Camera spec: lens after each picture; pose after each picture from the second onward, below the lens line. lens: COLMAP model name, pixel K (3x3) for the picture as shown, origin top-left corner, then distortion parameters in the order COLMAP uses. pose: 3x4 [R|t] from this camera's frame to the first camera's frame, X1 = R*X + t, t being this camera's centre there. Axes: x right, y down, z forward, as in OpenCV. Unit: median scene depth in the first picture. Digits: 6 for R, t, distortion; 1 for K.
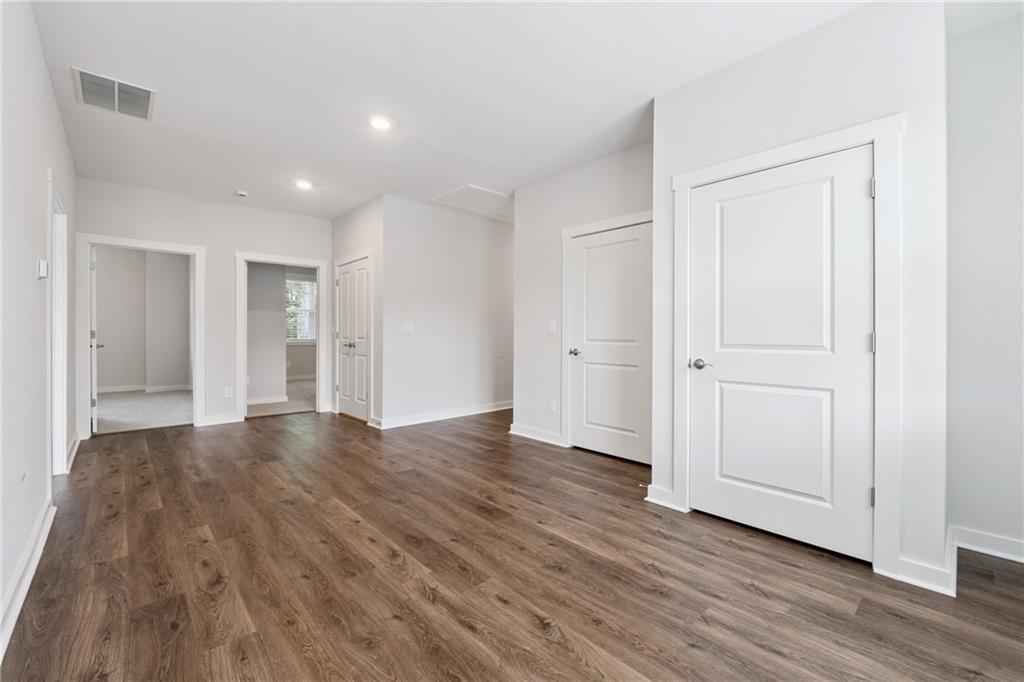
lens RADIAL K [[433.8, 0, 512.0], [0, 433.8, 341.0], [0, 0, 1]] dist [-0.009068, -0.000172]
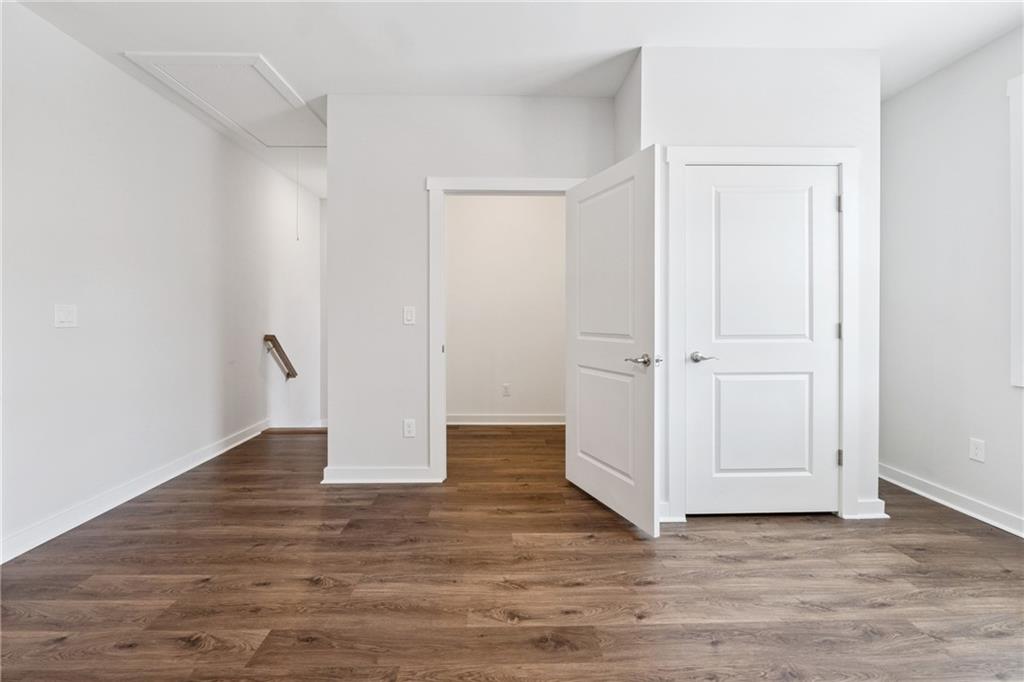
lens RADIAL K [[437.0, 0, 513.3], [0, 437.0, 326.1], [0, 0, 1]] dist [-0.008873, 0.000010]
pose [[0.657823, -0.021396, 0.752868, -0.584265], [0.018770, 0.999752, 0.012012, -0.035628], [-0.752938, 0.006230, 0.658061, 0.752569]]
